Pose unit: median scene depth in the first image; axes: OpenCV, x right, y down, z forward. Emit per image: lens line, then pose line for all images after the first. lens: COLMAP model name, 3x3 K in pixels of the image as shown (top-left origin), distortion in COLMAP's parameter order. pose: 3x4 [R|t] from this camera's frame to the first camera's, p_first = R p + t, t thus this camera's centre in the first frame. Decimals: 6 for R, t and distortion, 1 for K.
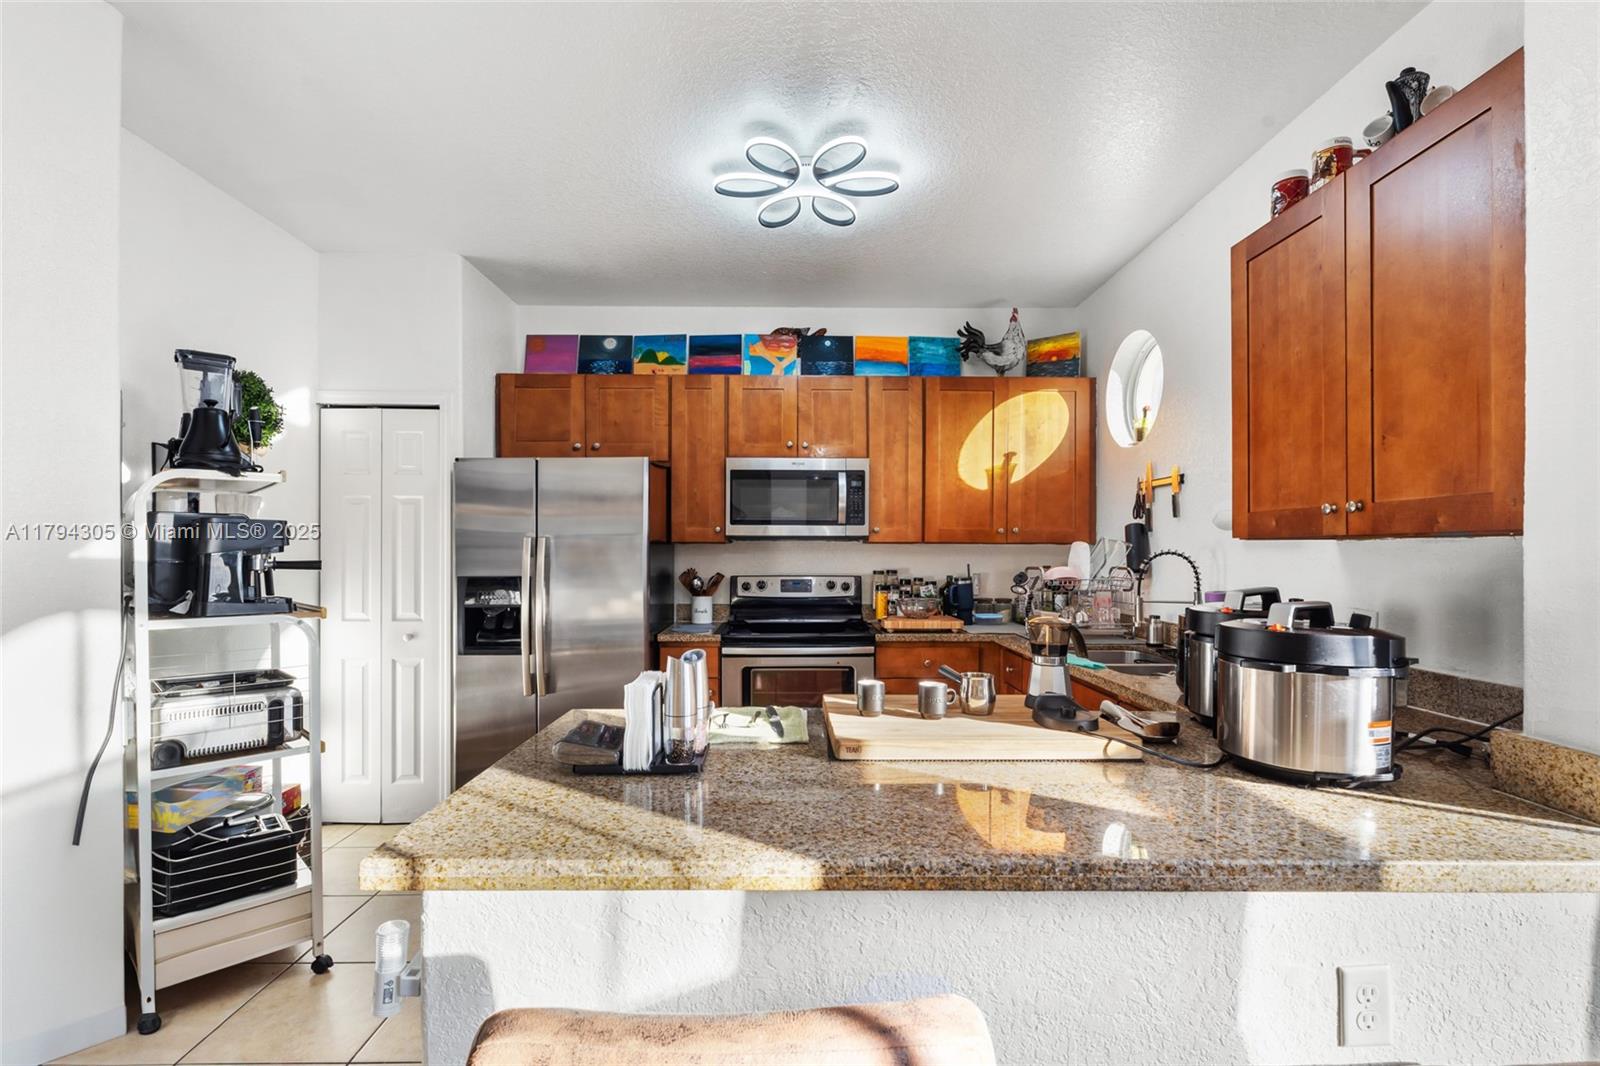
lens RADIAL K [[713.1, 0, 799.9], [0, 713.1, 547.9], [0, 0, 1]] dist [-0.001434, -0.000066]
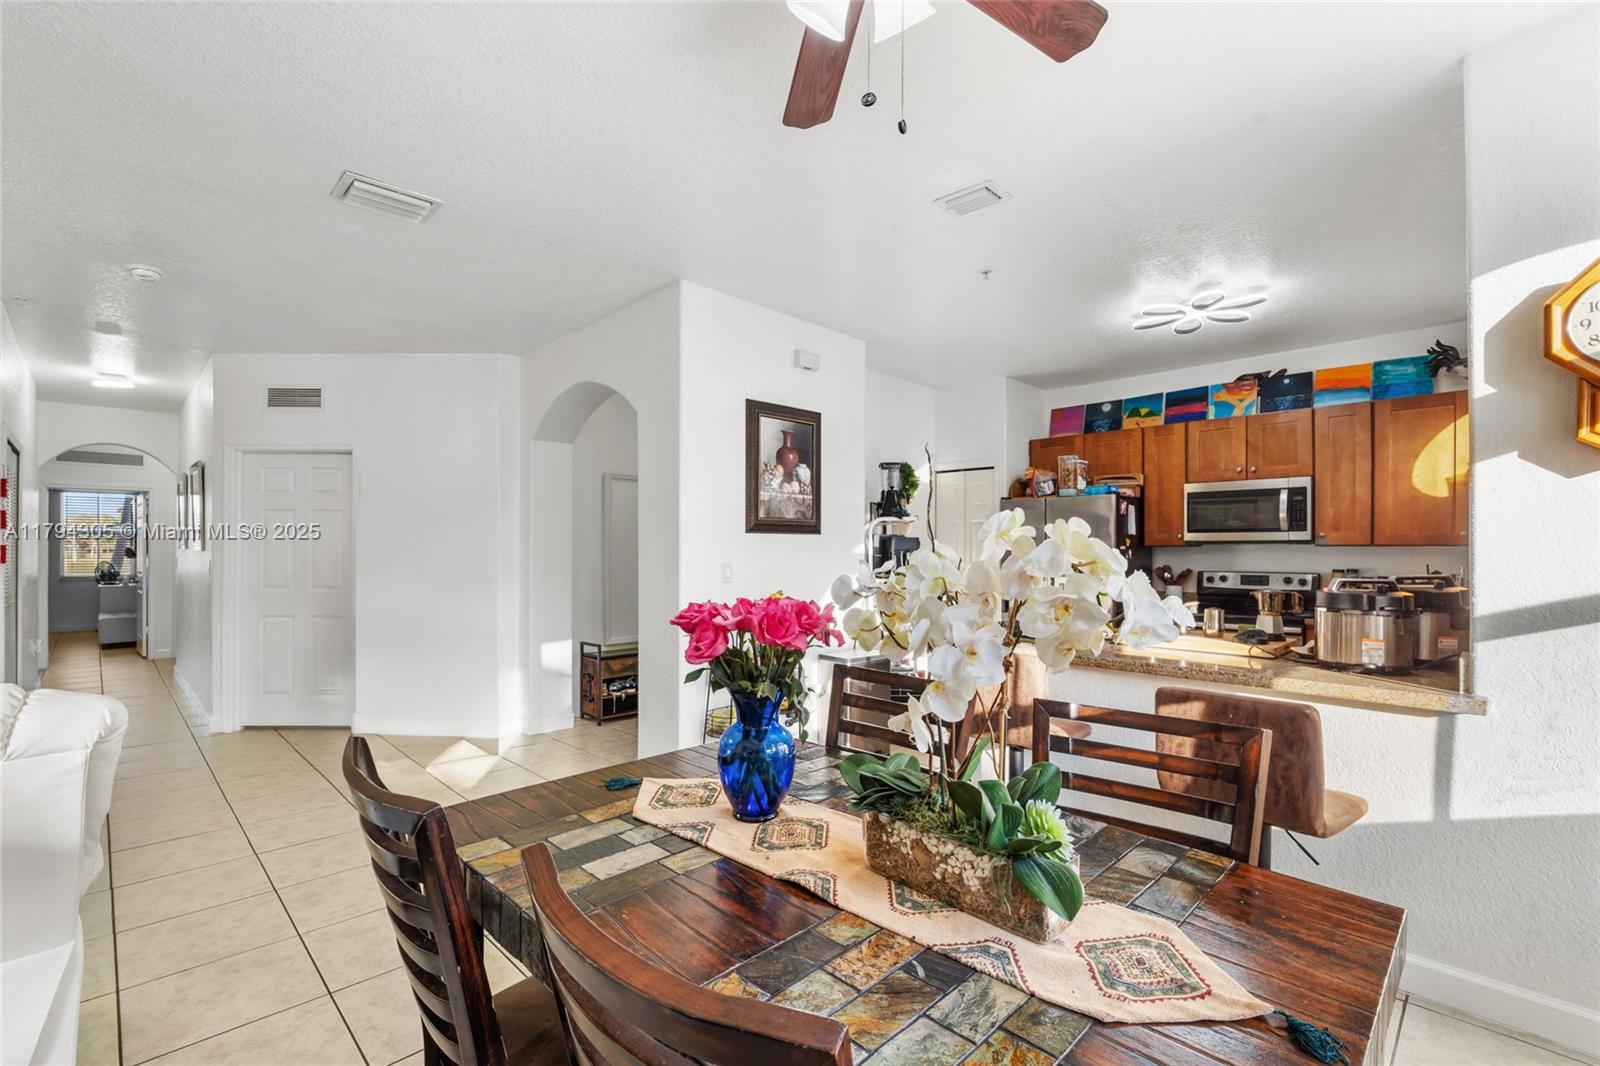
lens RADIAL K [[713.1, 0, 799.9], [0, 713.1, 547.9], [0, 0, 1]] dist [-0.001434, -0.000066]
pose [[0.693156, -0.002758, -0.720782, 0.361942], [0.000095, 0.999993, -0.003736, 0.001180], [0.720787, 0.002521, 0.693152, -0.467415]]
